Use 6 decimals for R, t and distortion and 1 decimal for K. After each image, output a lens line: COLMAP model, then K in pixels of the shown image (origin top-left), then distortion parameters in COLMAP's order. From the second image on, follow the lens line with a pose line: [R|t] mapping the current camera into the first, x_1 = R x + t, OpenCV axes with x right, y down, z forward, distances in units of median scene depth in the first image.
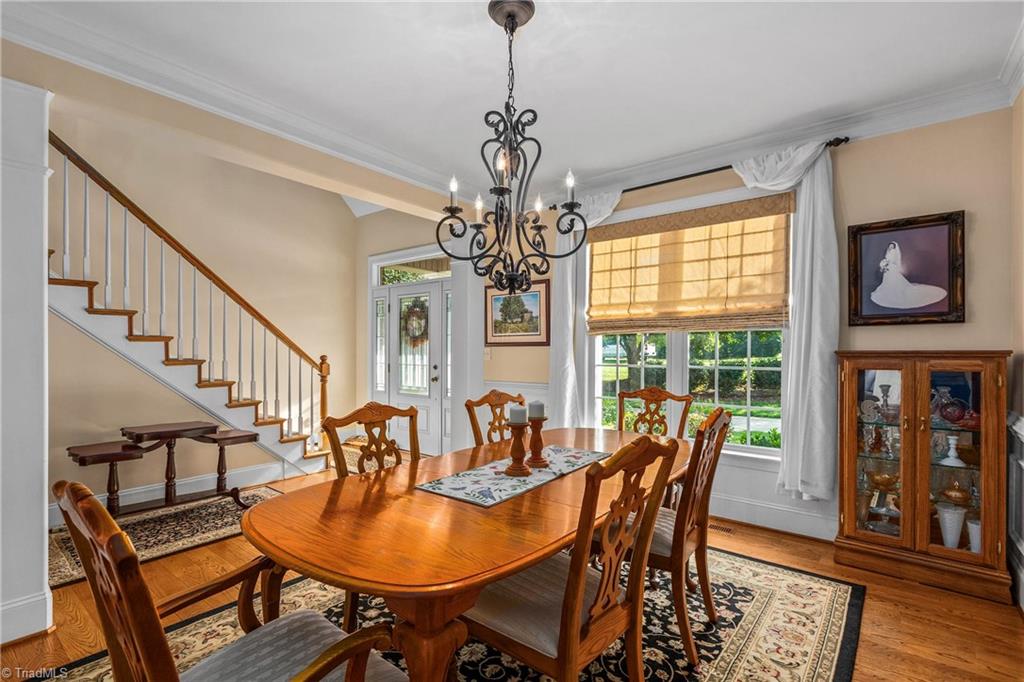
lens RADIAL K [[476.3, 0, 513.4], [0, 476.3, 355.7], [0, 0, 1]] dist [-0.000255, -0.000141]
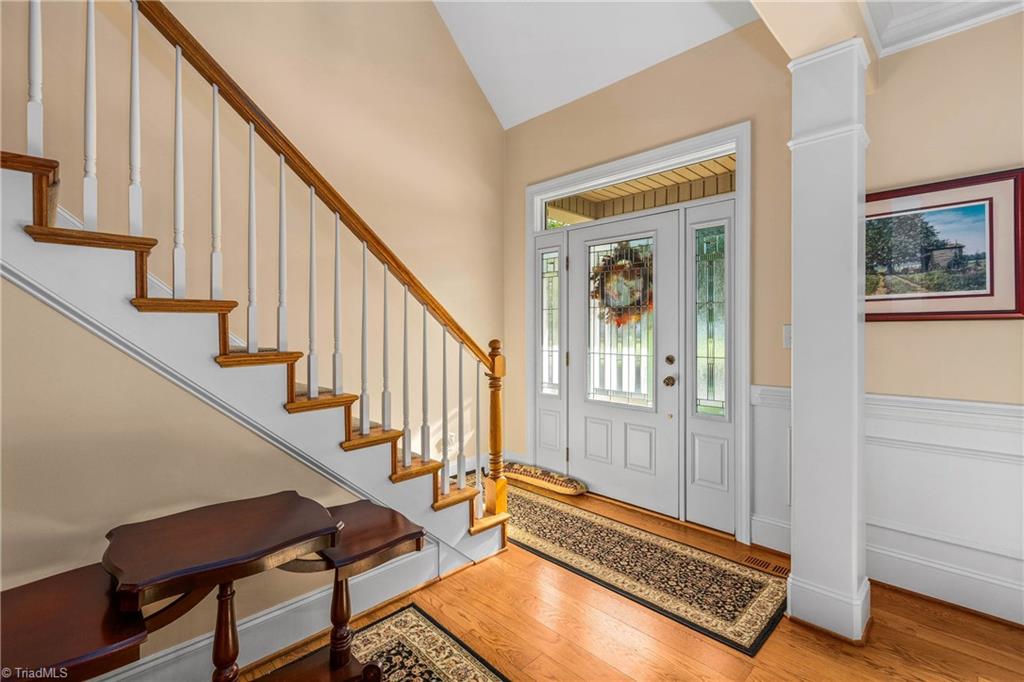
lens RADIAL K [[466.3, 0, 510.5], [0, 466.3, 327.8], [0, 0, 1]] dist [0.020862, 0.000138]
pose [[0.994044, -0.004865, -0.108868, -0.326021], [0.002946, 0.999838, -0.017783, -0.005466], [0.108936, 0.017357, 0.993897, 0.467619]]
